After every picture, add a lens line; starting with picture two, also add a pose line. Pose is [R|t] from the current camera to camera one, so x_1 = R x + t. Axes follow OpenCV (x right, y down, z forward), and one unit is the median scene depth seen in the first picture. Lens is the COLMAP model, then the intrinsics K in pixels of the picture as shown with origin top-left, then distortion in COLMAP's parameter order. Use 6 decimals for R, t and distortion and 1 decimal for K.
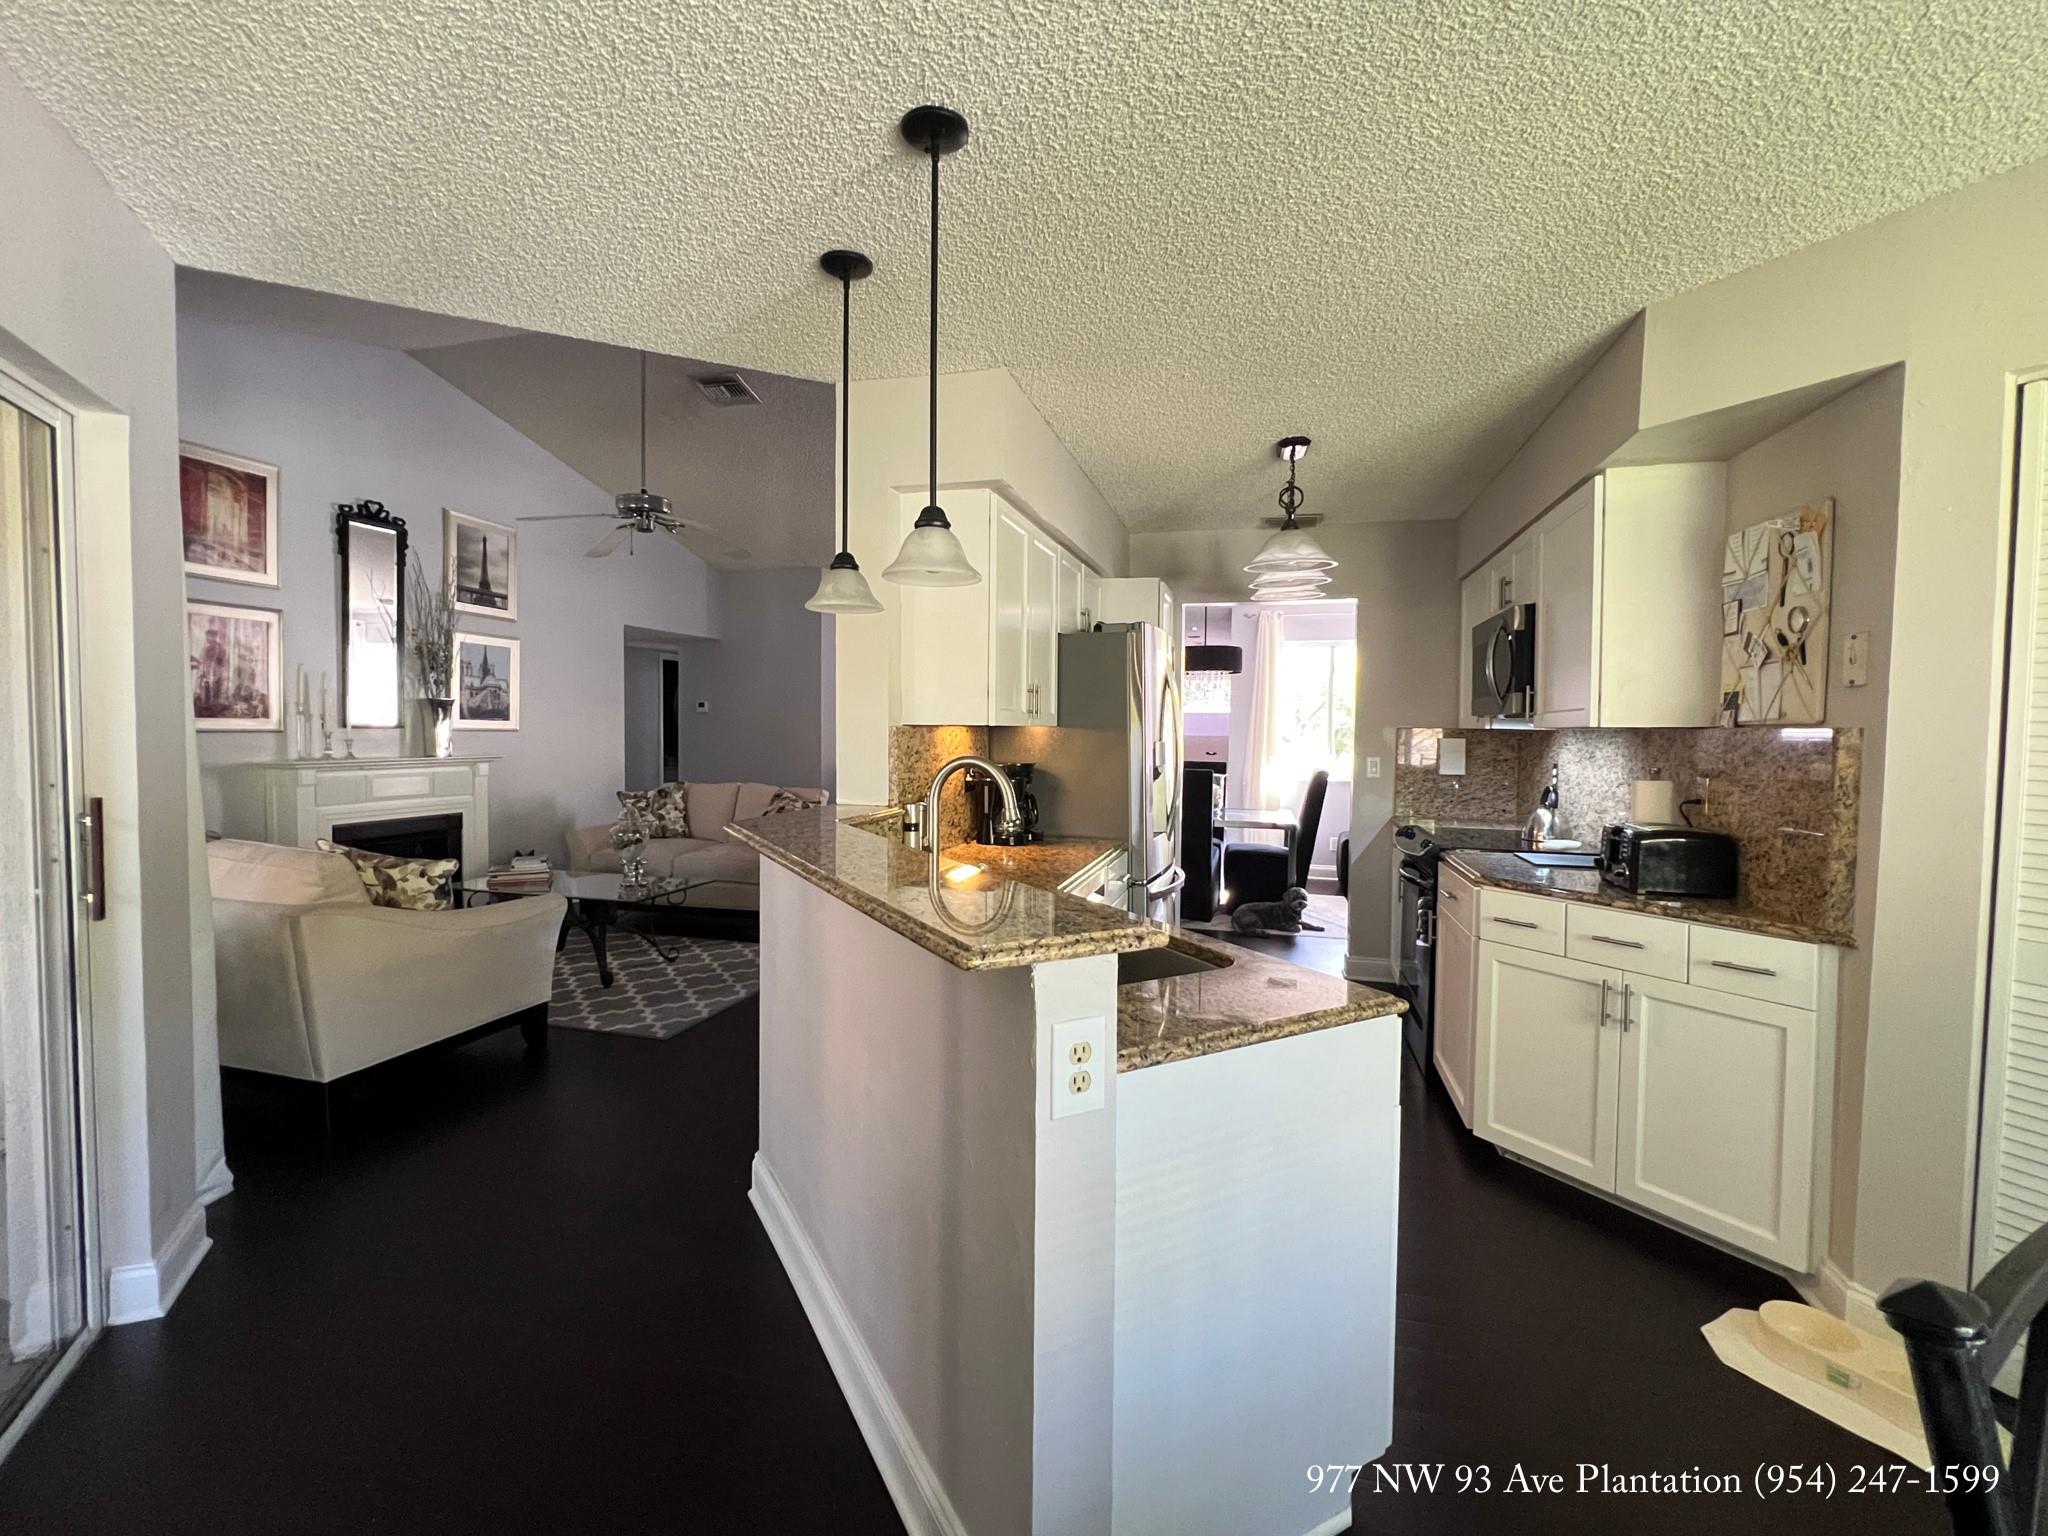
lens RADIAL K [[887.7, 0, 1022.5], [0, 887.7, 761.5], [0, 0, 1]] dist [-0.005408, 0.000225]
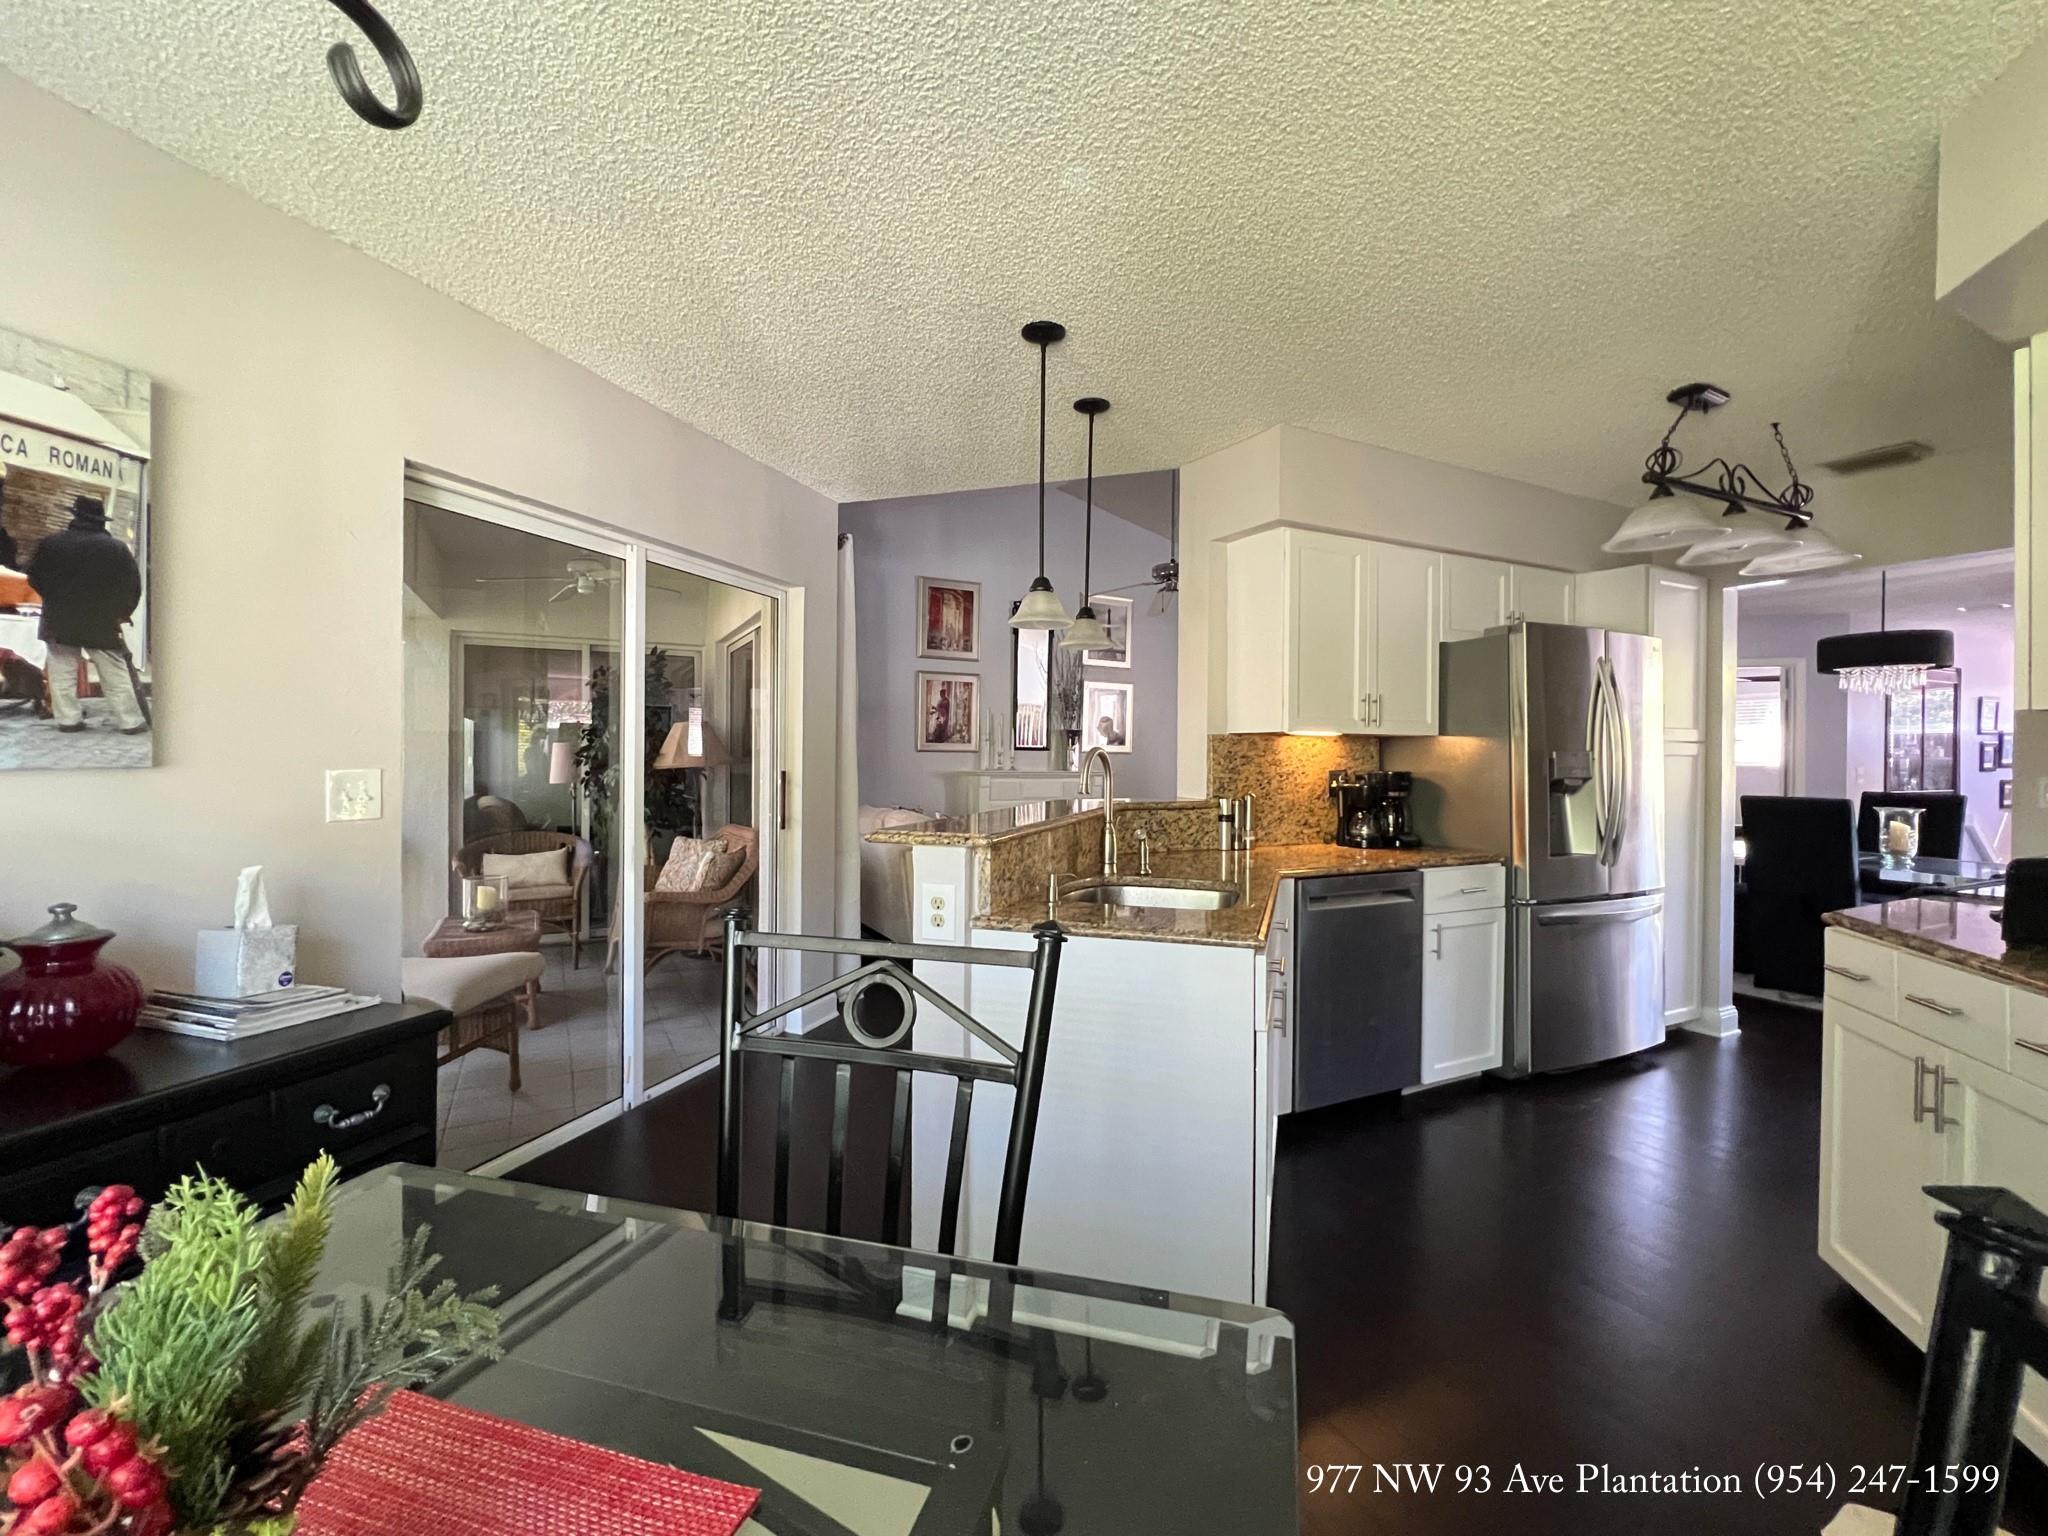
lens RADIAL K [[887.7, 0, 1022.5], [0, 887.7, 761.5], [0, 0, 1]] dist [-0.005408, 0.000225]
pose [[0.689791, -0.000386, -0.724008, 0.344506], [-0.028985, 0.999183, -0.028149, 0.024056], [0.723428, 0.040402, 0.689216, -0.017550]]
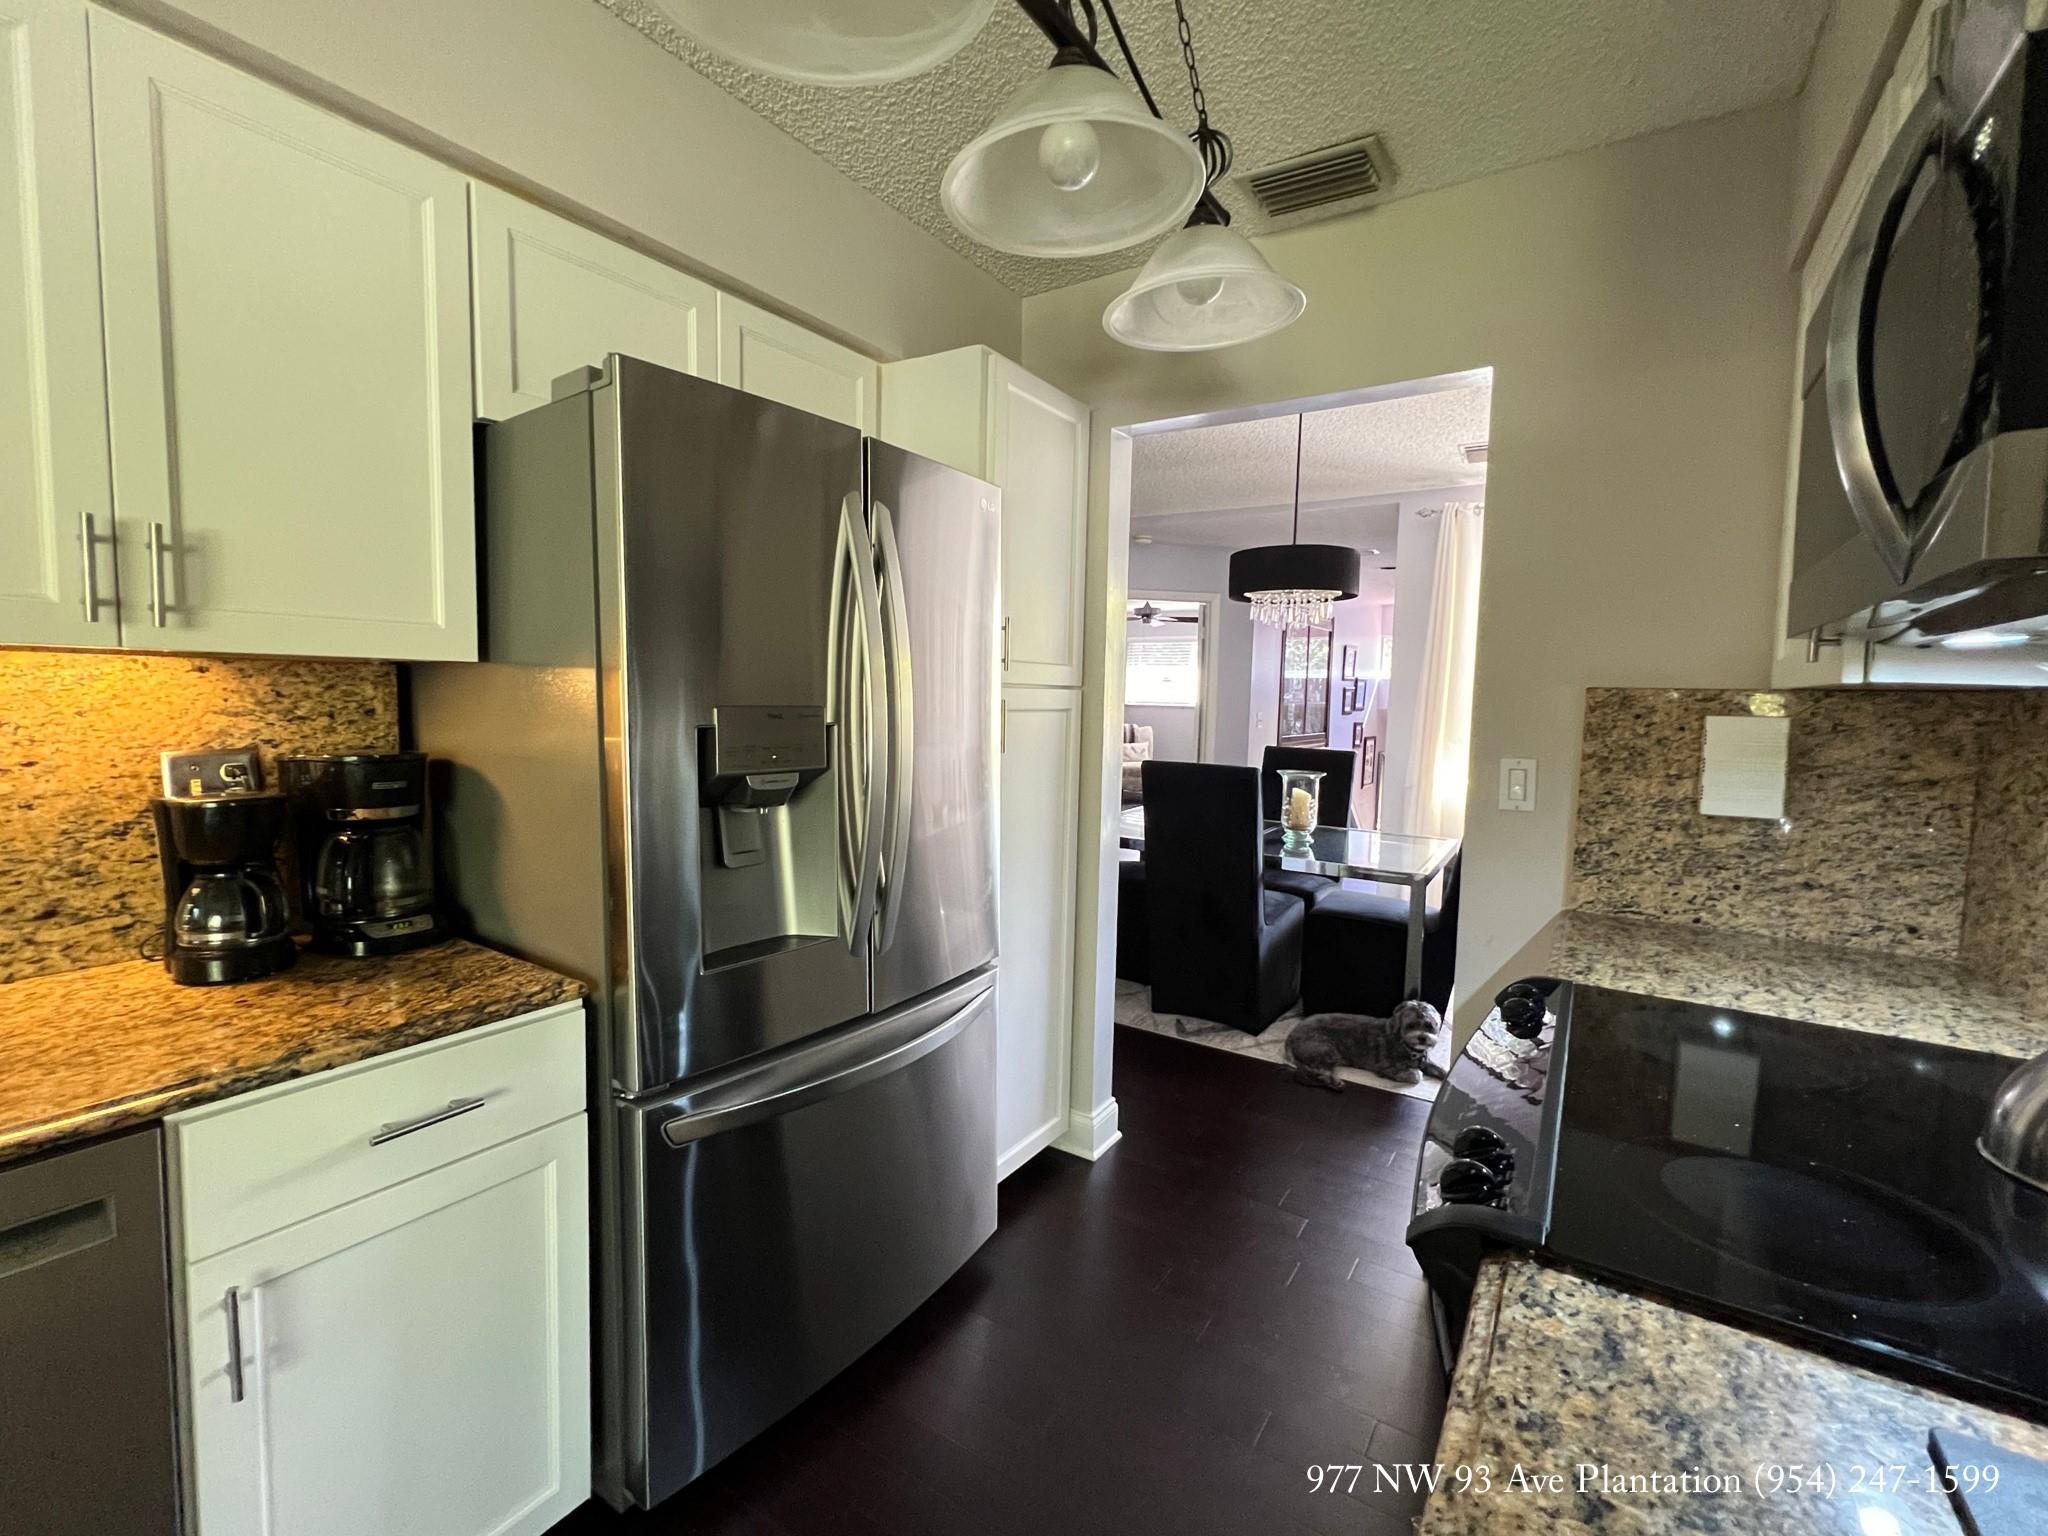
lens RADIAL K [[887.7, 0, 1022.5], [0, 887.7, 761.5], [0, 0, 1]] dist [-0.005408, 0.000225]
pose [[0.953885, 0.035031, -0.298122, 0.302515], [-0.025366, 0.999022, 0.036227, -0.012919], [0.299099, -0.026995, 0.953840, 0.551541]]
